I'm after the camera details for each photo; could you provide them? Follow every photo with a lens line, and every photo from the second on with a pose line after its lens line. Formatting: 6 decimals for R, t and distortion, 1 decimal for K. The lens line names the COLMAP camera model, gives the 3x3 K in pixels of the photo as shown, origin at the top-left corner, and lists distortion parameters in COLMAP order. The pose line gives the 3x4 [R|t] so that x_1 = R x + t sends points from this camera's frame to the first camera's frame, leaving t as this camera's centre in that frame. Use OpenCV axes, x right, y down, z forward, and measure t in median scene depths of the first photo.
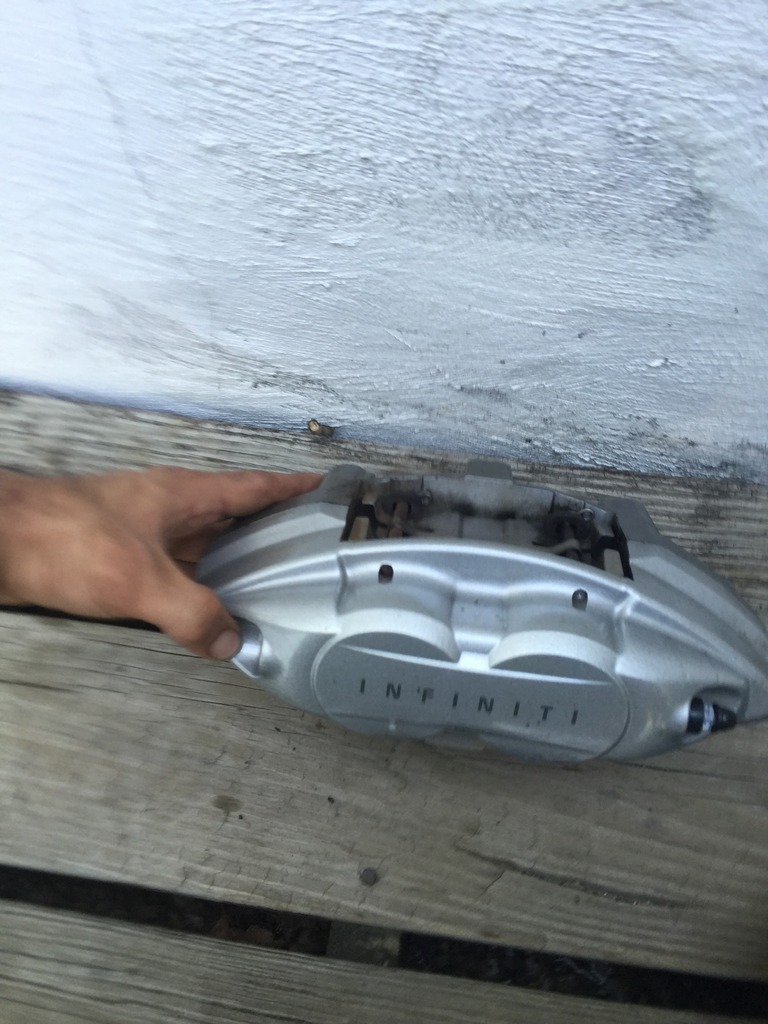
lens RADIAL K [[850.7, 0, 356.7], [0, 850.7, 509.6], [0, 0, 1]] dist [0.086000, -0.113150]
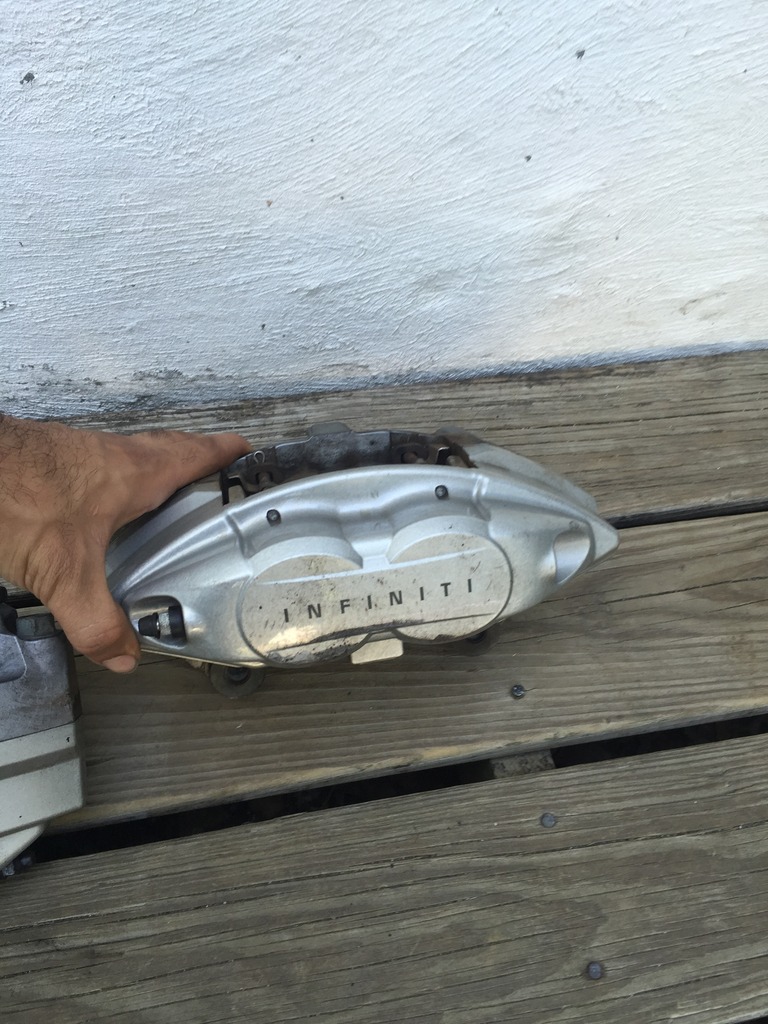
lens RADIAL K [[850.7, 0, 371.7], [0, 850.7, 520.4], [0, 0, 1]] dist [0.086000, -0.113150]
pose [[0.943481, -0.232438, 0.236253, 0.535105], [0.247031, 0.968420, -0.033744, 0.283859], [-0.220949, 0.090198, 0.971105, -0.183463]]
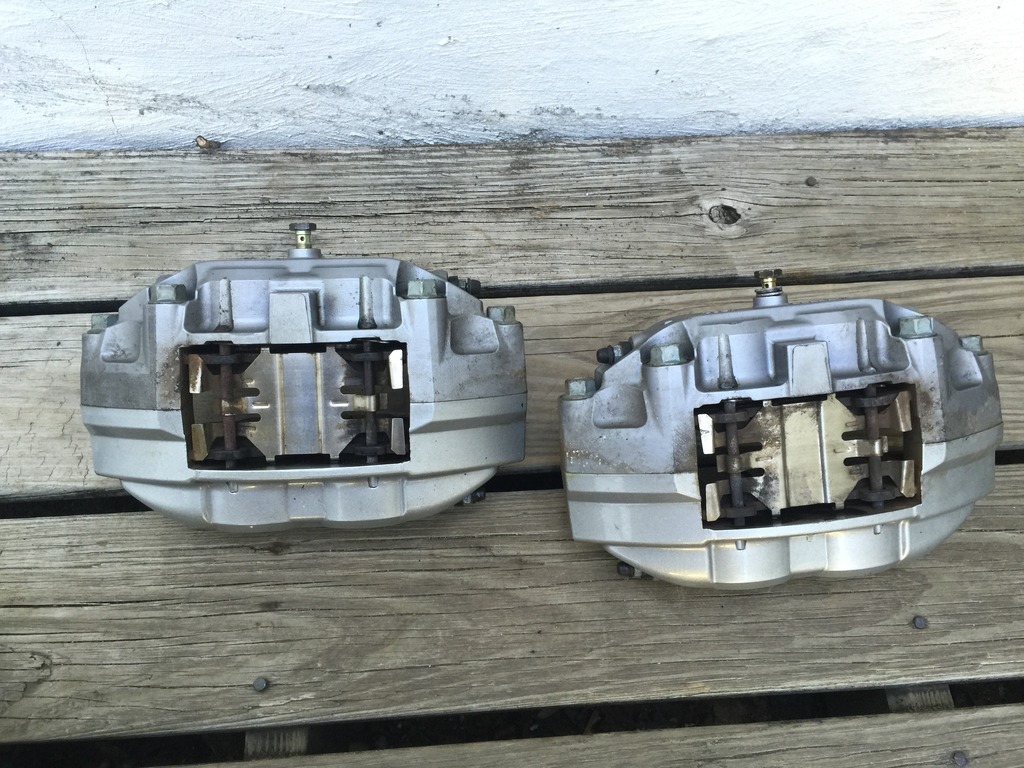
lens RADIAL K [[850.7, 0, 510.5], [0, 850.7, 378.3], [0, 0, 1]] dist [0.086000, -0.113150]
pose [[0.977729, -0.167800, 0.126052, 0.222266], [0.161738, 0.985189, 0.056955, 0.307100], [-0.133742, -0.035299, 0.990387, -0.359968]]
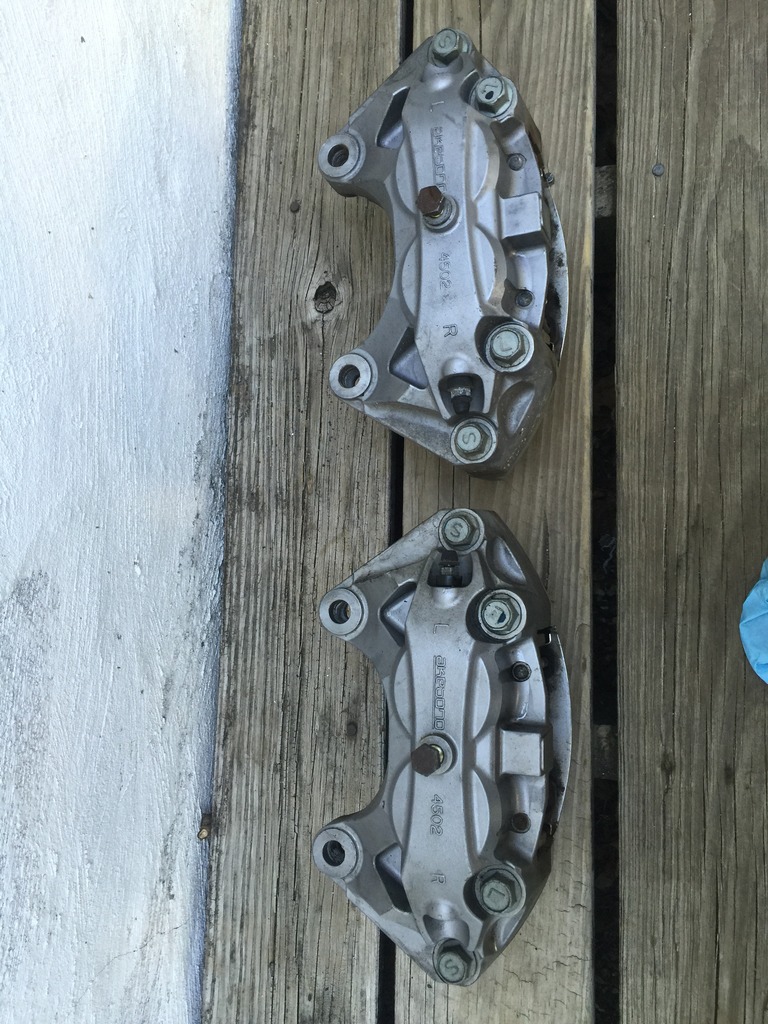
lens RADIAL K [[850.7, 0, 384.3], [0, 850.7, 518.6], [0, 0, 1]] dist [0.086000, -0.113150]
pose [[-0.114342, -0.983763, 0.138333, 0.237329], [0.978525, -0.087489, 0.186641, -0.053256], [-0.171508, 0.156703, 0.972640, -0.300772]]
